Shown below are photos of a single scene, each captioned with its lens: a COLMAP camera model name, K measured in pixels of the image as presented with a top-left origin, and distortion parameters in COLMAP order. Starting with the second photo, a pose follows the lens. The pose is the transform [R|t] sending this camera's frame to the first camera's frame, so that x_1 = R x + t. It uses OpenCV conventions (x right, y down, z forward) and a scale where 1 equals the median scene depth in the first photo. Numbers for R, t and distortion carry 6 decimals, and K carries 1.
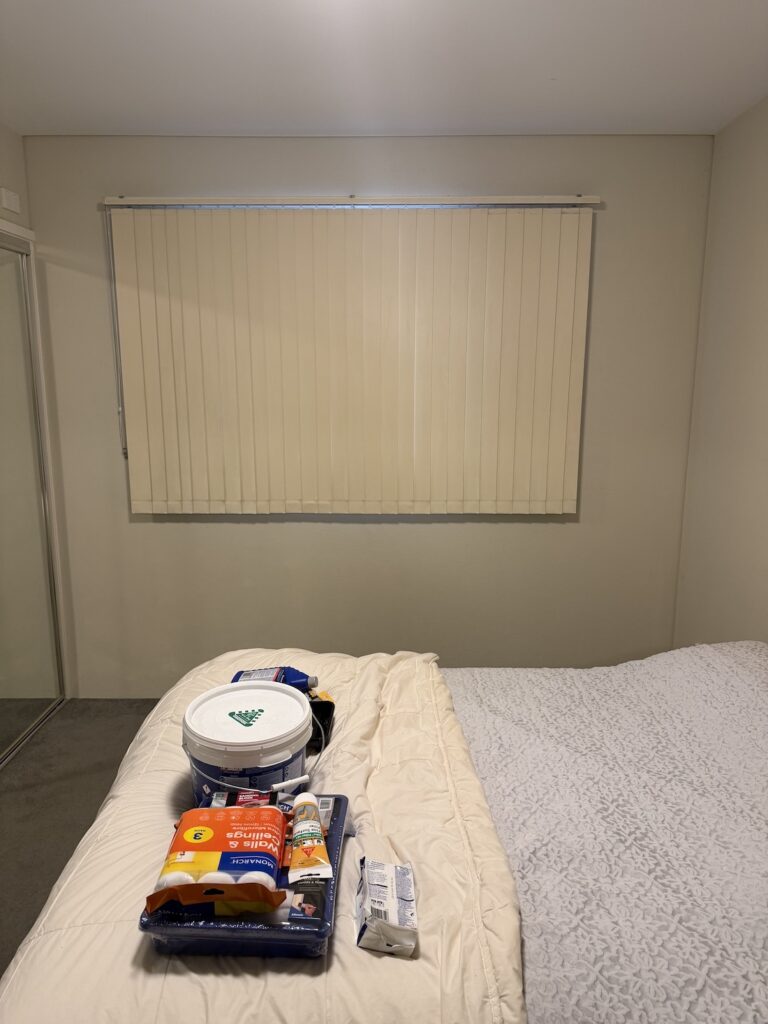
lens RADIAL K [[690.0, 0, 384.0], [0, 690.0, 512.0], [0, 0, 1]] dist [0.025346, -0.000455]
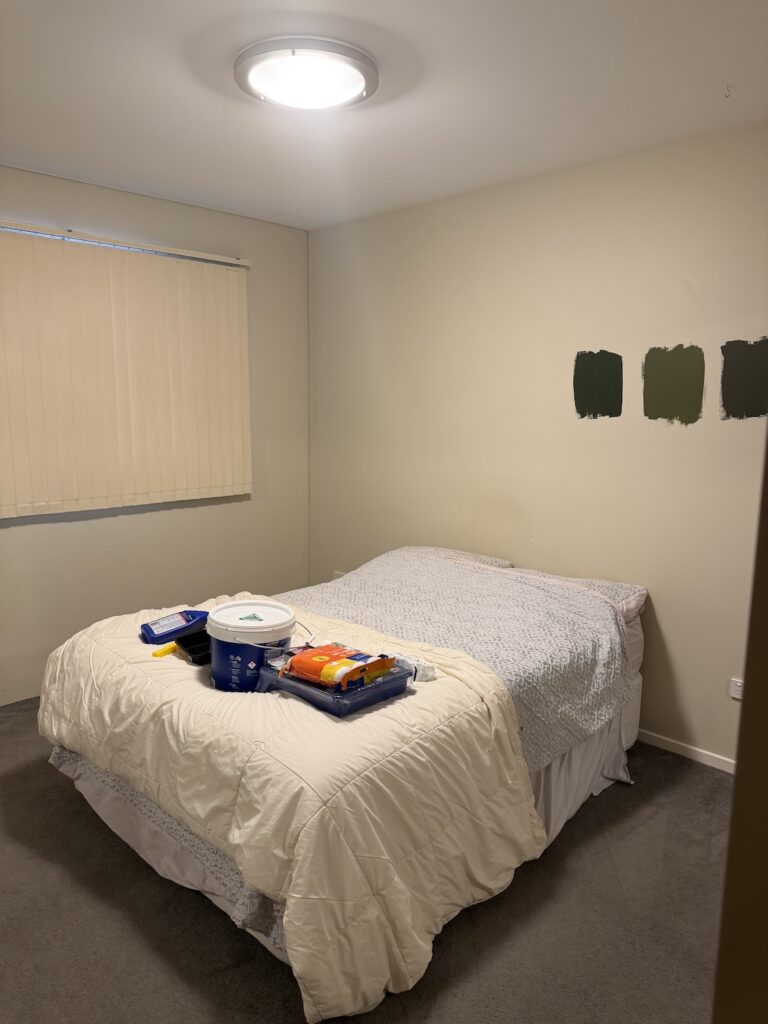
lens RADIAL K [[690.0, 0, 384.0], [0, 690.0, 512.0], [0, 0, 1]] dist [0.025346, -0.000455]
pose [[0.720372, -0.105283, 0.685551, -0.465606], [0.101131, 0.993793, 0.046353, 0.002168], [-0.686176, 0.035939, 0.726547, -0.152951]]
